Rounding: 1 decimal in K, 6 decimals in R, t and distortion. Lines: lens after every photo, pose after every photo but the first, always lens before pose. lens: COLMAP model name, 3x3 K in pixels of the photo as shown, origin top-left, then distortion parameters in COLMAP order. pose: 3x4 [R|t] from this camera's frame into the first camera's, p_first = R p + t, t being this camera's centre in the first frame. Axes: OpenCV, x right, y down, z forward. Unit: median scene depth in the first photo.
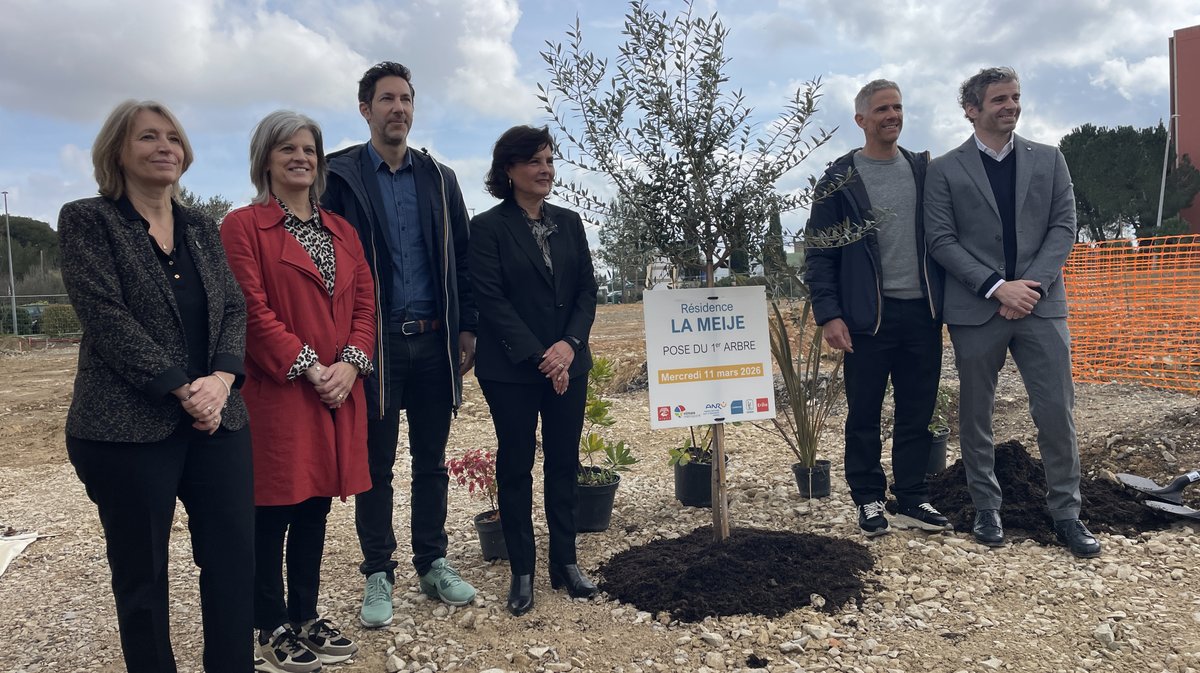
lens RADIAL K [[957.4, 0, 601.9], [0, 957.4, 335.6], [0, 0, 1]] dist [0.055199, -0.006997]
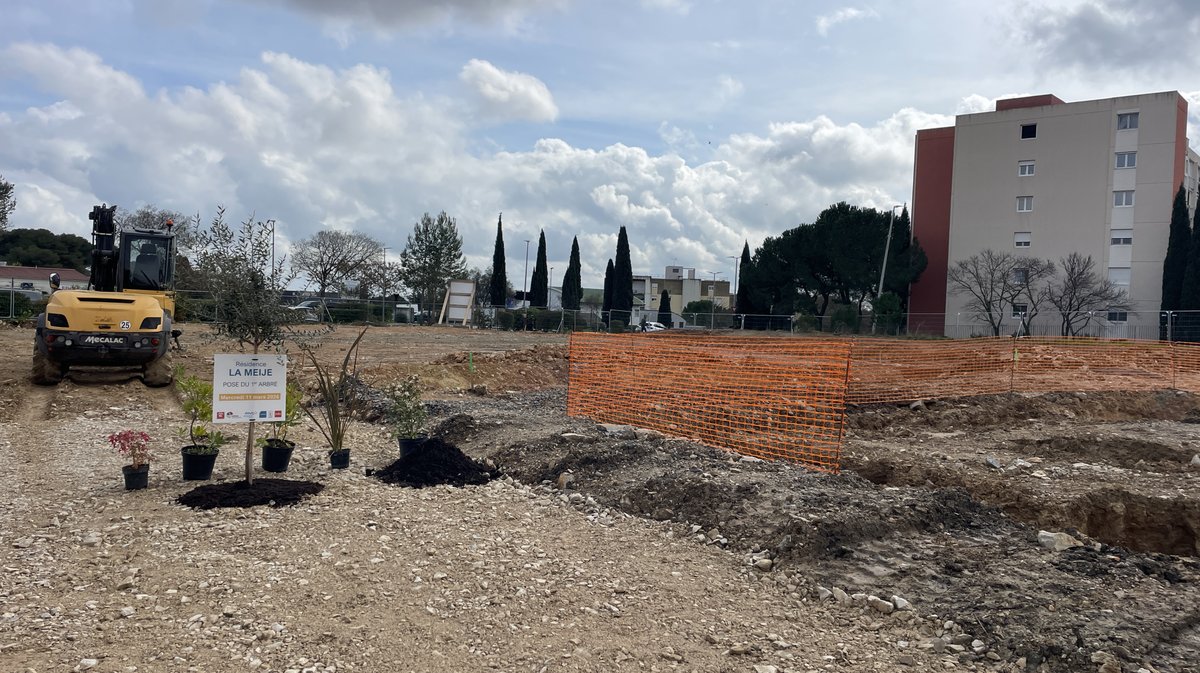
lens RADIAL K [[957.4, 0, 598.3], [0, 957.4, 337.2], [0, 0, 1]] dist [0.055199, -0.006997]
pose [[0.980385, 0.079032, 0.180550, 0.450972], [-0.075099, 0.996768, -0.028525, -0.082015], [-0.182221, 0.014407, 0.983152, -1.118769]]
